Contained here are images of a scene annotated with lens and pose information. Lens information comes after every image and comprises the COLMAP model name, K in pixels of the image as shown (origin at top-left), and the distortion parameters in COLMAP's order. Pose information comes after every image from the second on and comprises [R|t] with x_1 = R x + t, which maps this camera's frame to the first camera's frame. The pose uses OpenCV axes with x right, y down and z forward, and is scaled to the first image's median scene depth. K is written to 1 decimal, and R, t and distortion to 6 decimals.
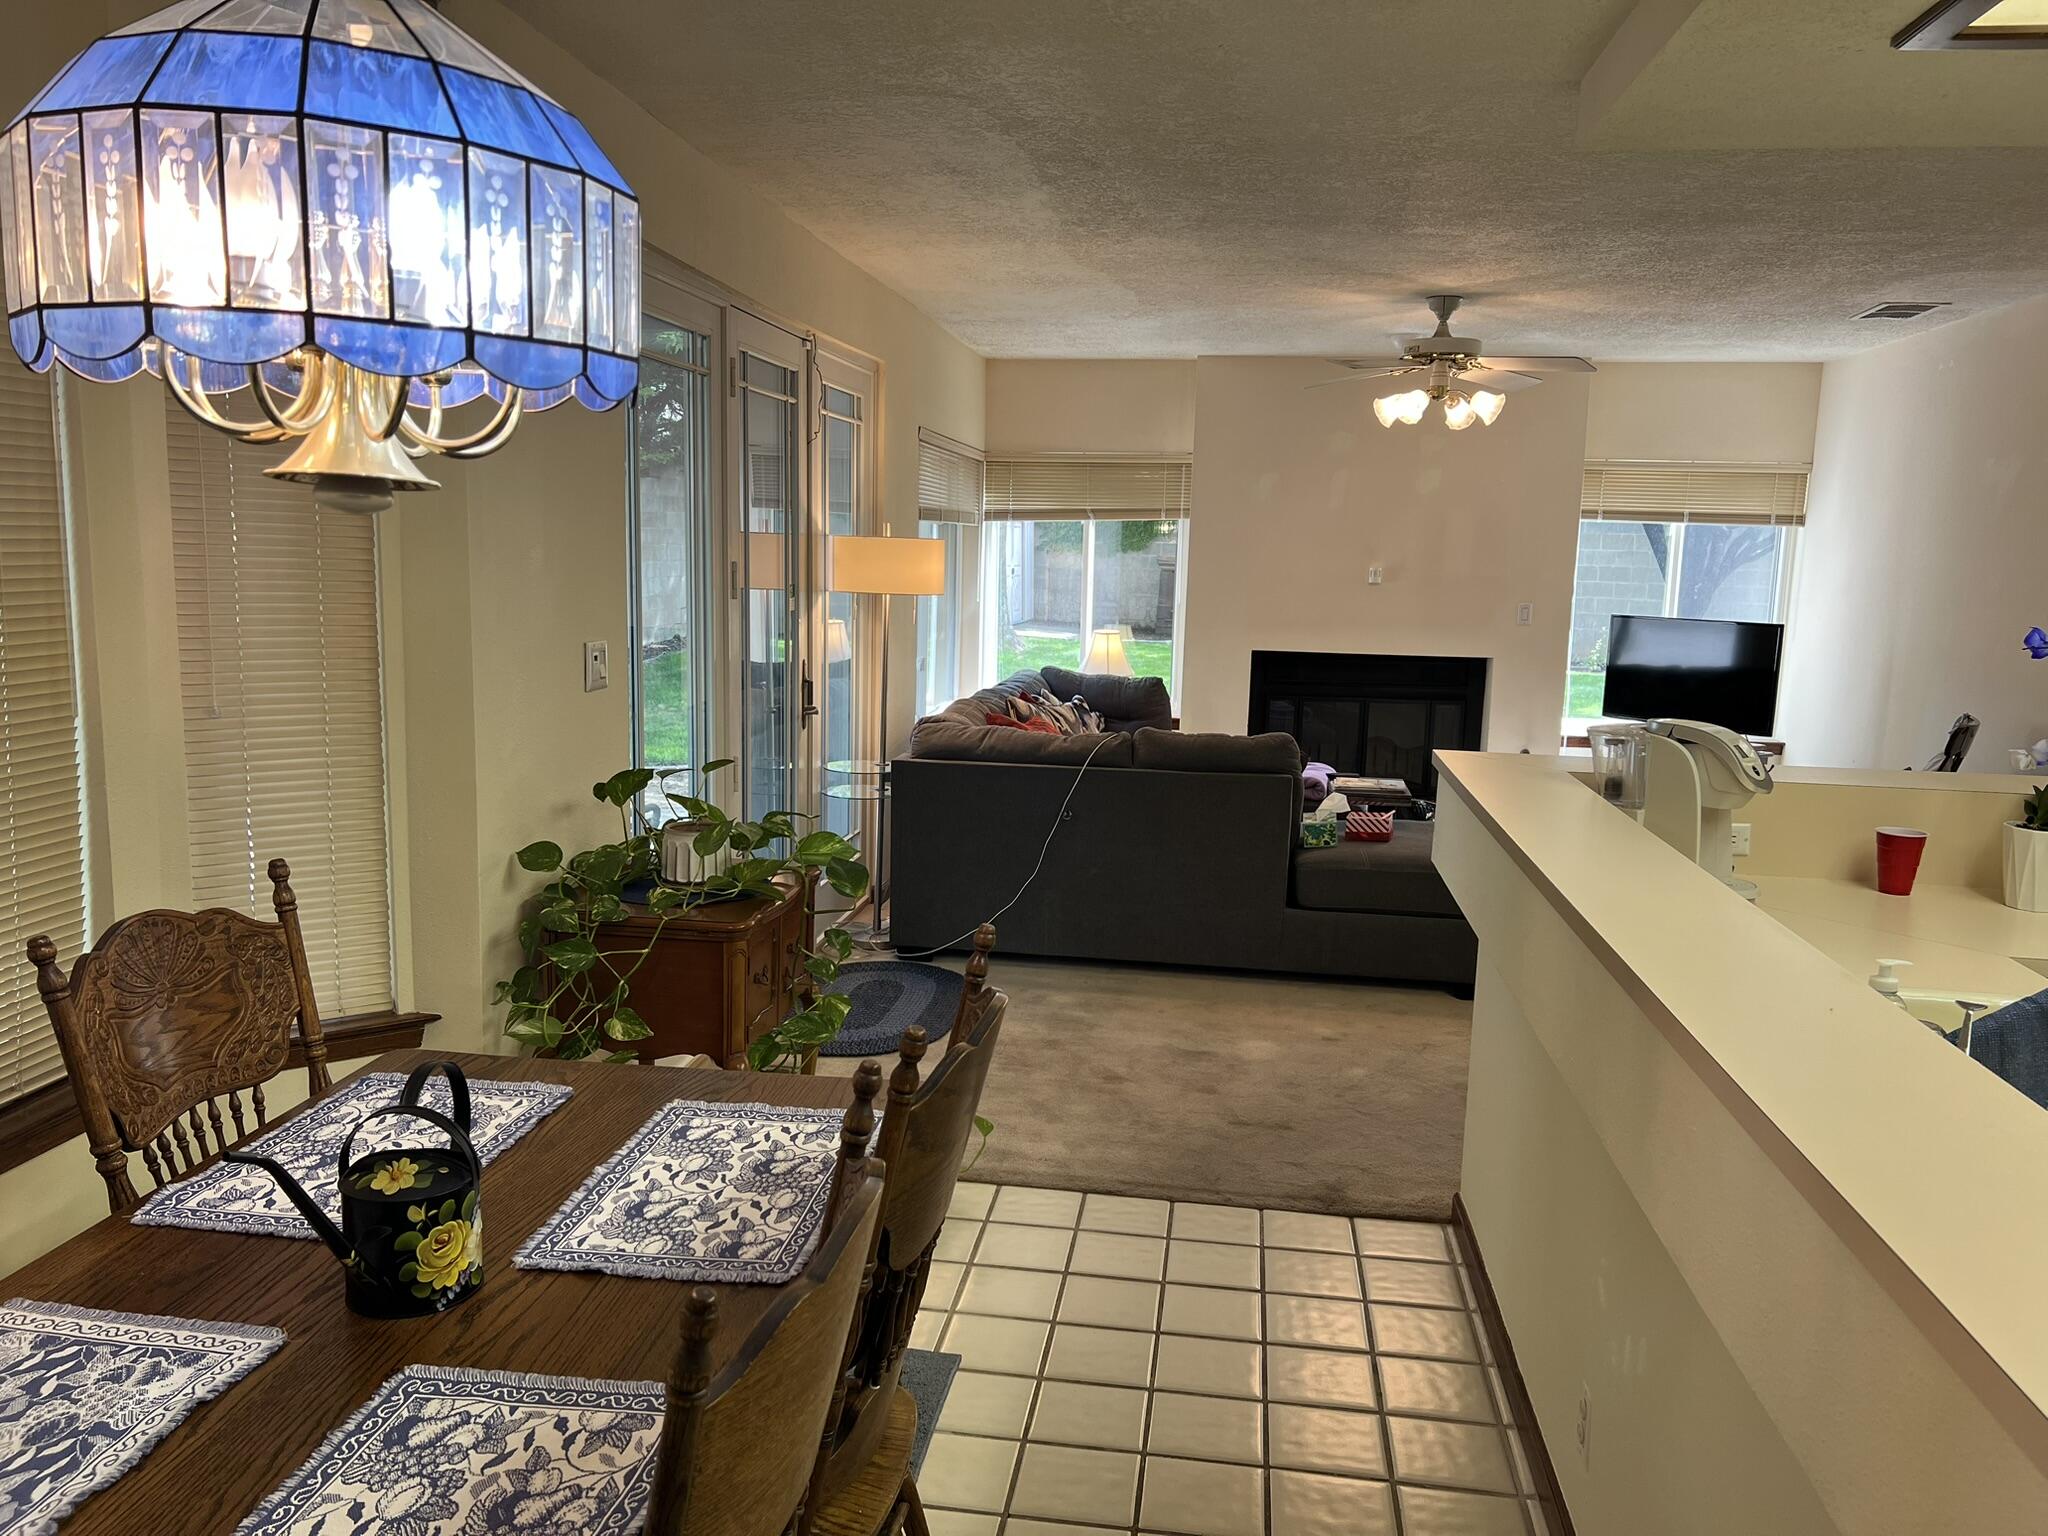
lens RADIAL K [[1532.9, 0, 974.8], [0, 1532.9, 772.5], [0, 0, 1]] dist [0.040184, -0.050972]
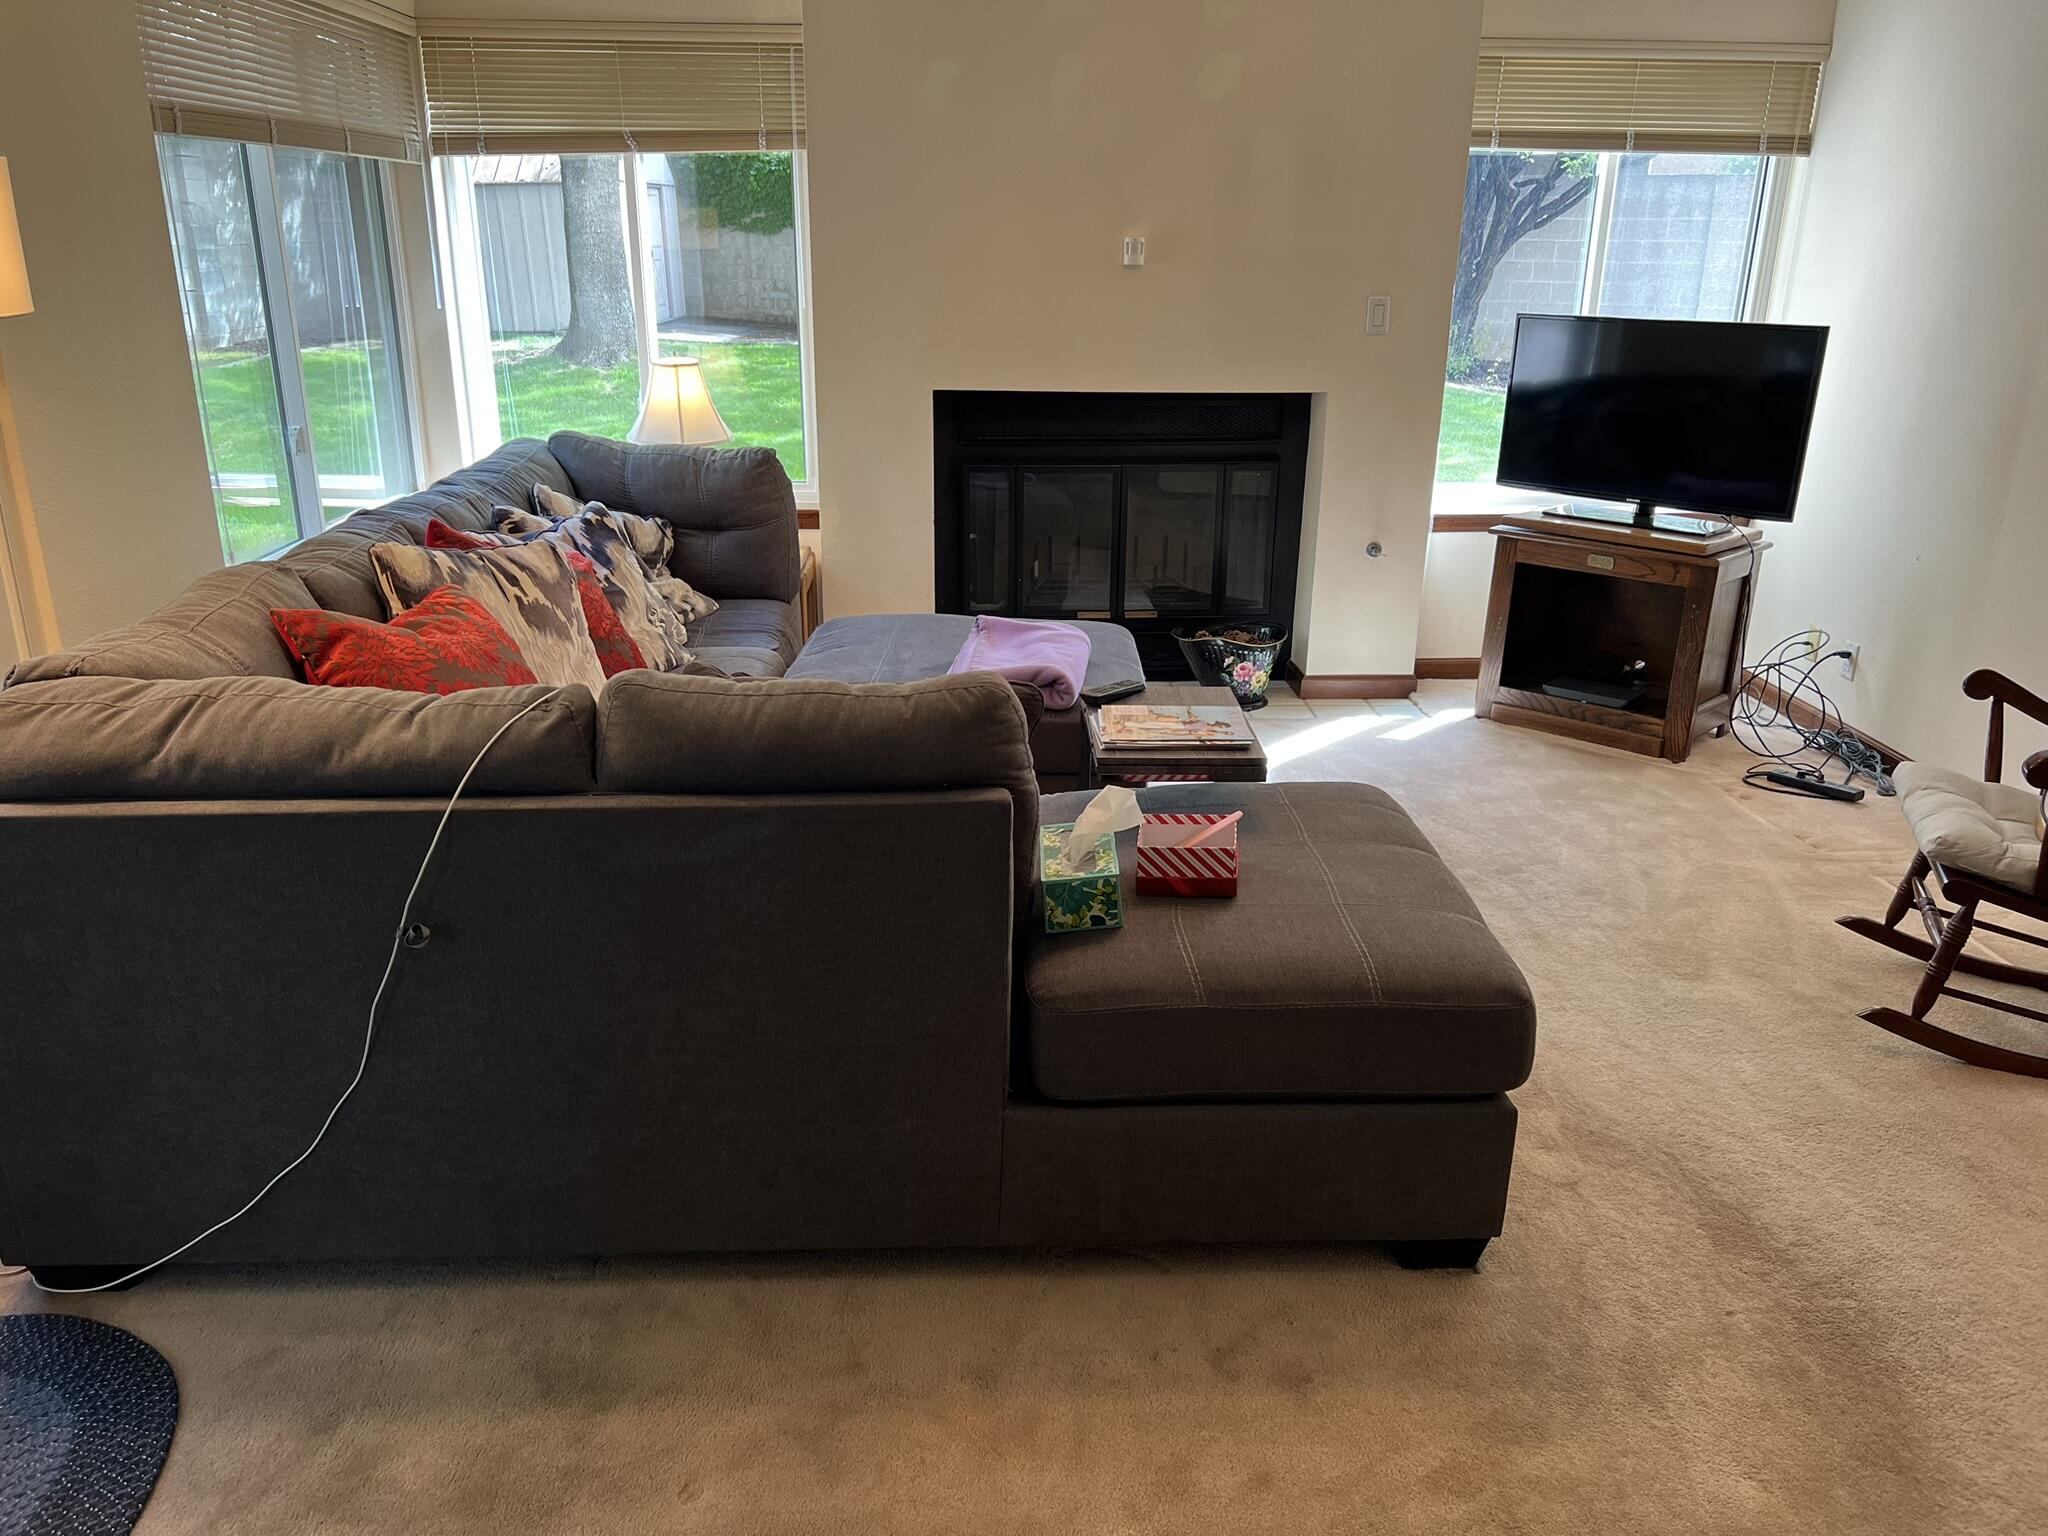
lens RADIAL K [[1532.9, 0, 1022.0], [0, 1532.9, 776.2], [0, 0, 1]] dist [0.040184, -0.050972]
pose [[0.976149, -0.083145, 0.200549, 0.091802], [0.042366, 0.978951, 0.199651, -0.054591], [-0.212927, -0.186393, 0.959124, 0.436522]]
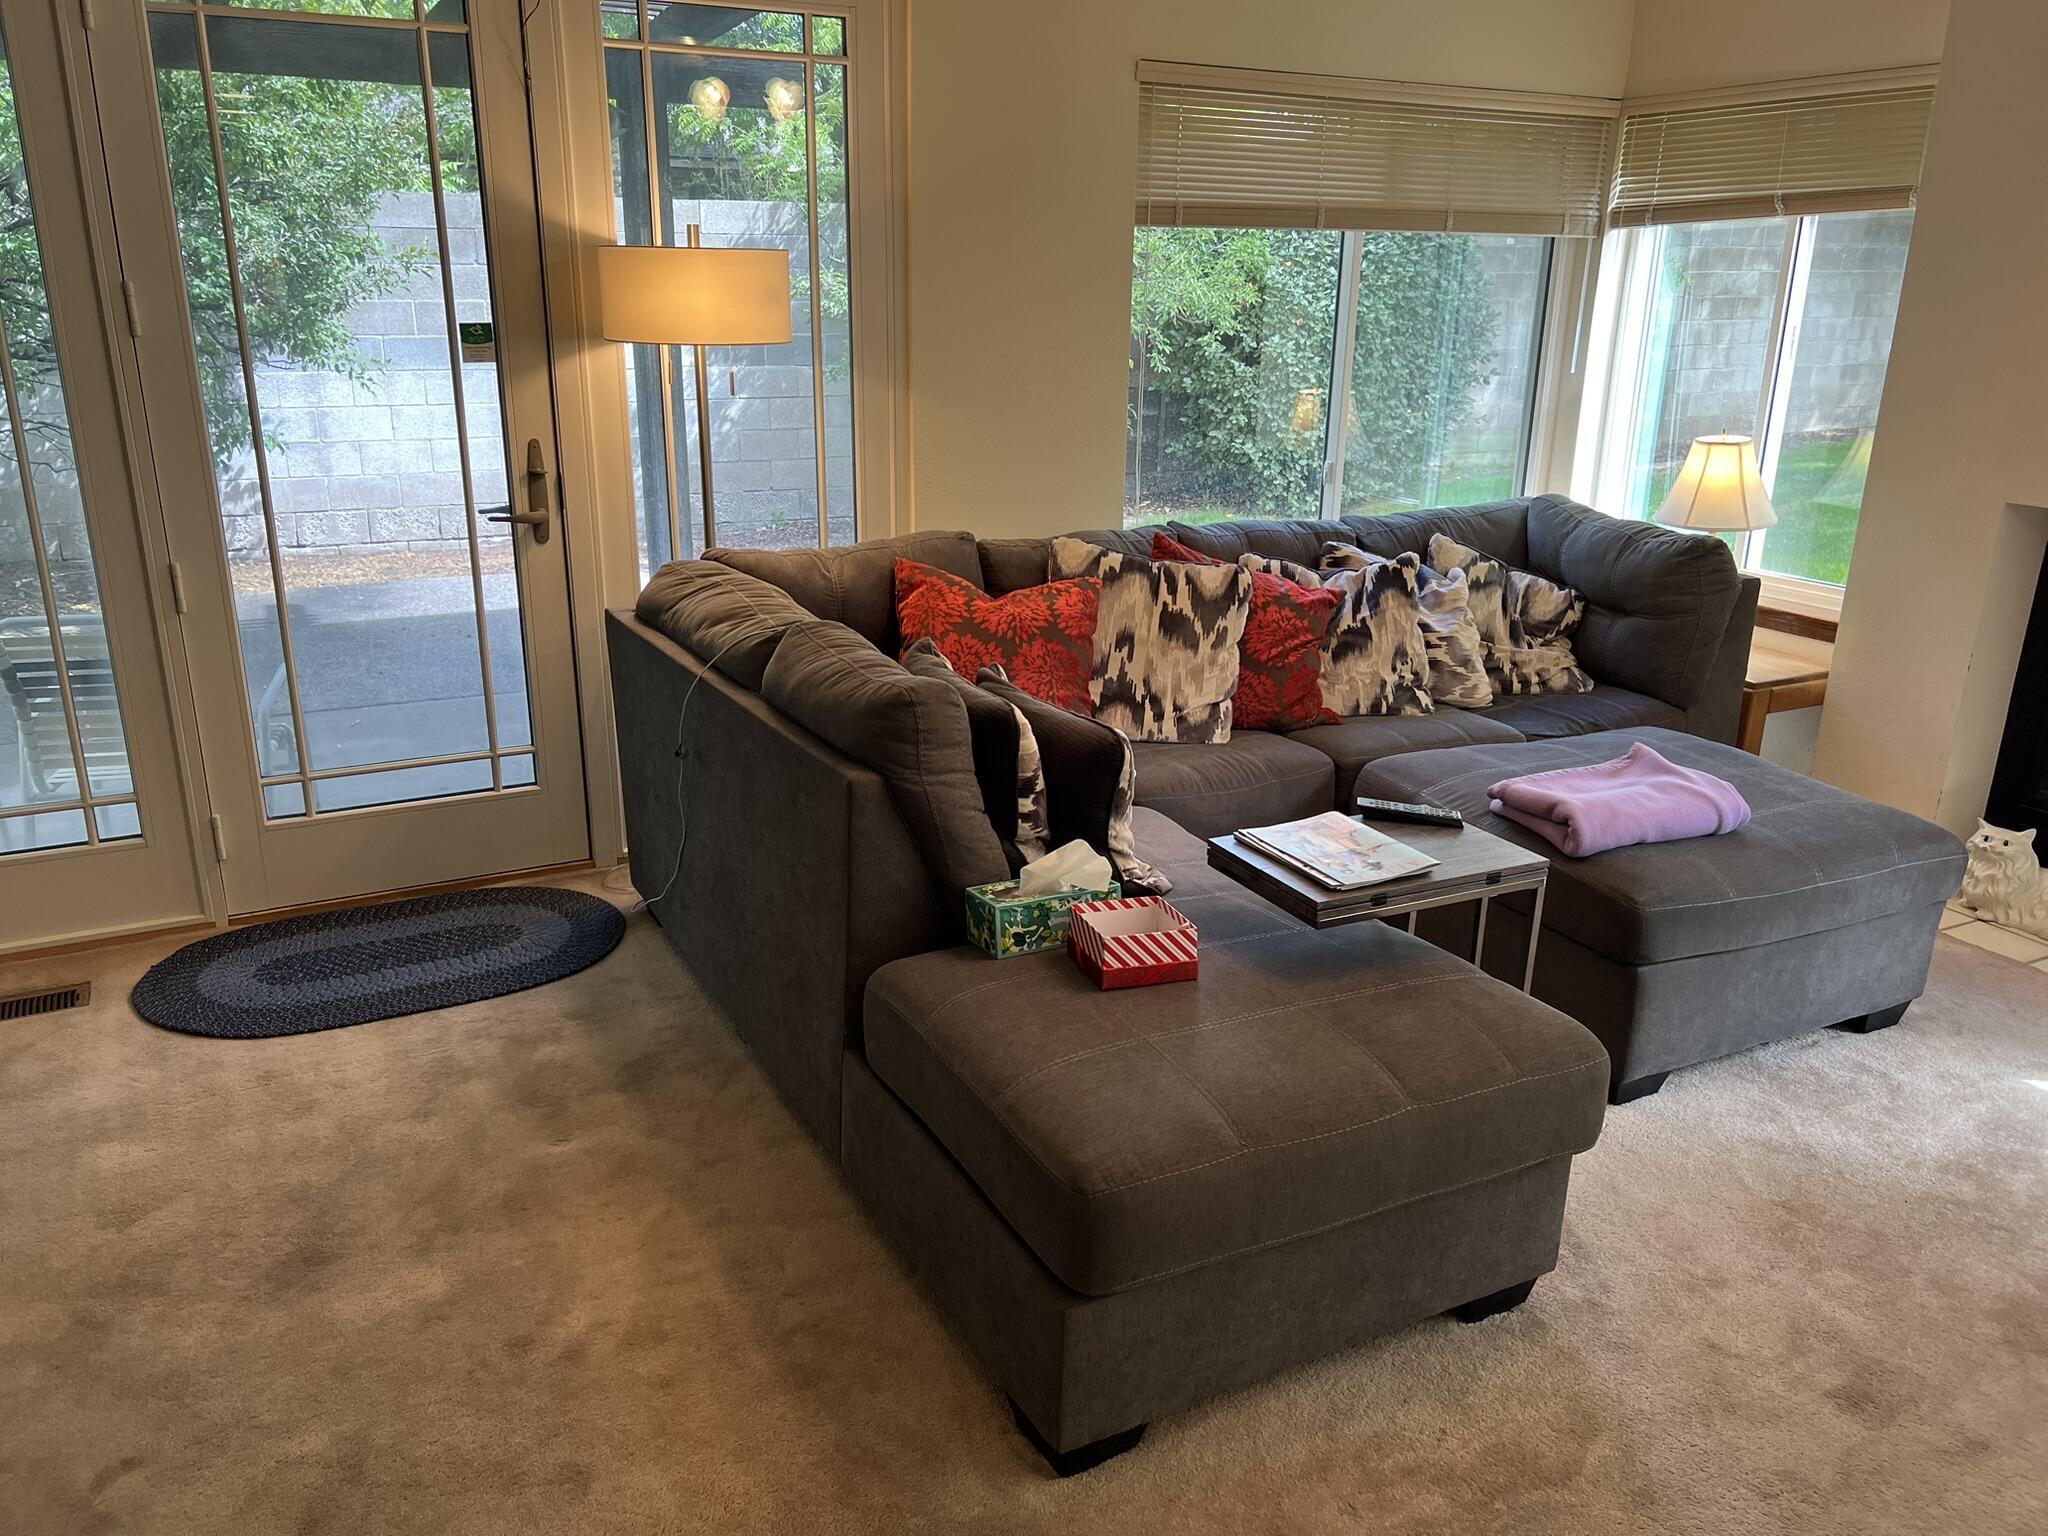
lens RADIAL K [[1532.9, 0, 1013.4], [0, 1532.9, 770.2], [0, 0, 1]] dist [0.040184, -0.050972]
pose [[0.604424, 0.227486, -0.763493, 0.398206], [-0.112314, 0.973124, 0.201033, -0.065931], [0.788706, -0.035758, 0.613729, 0.526003]]
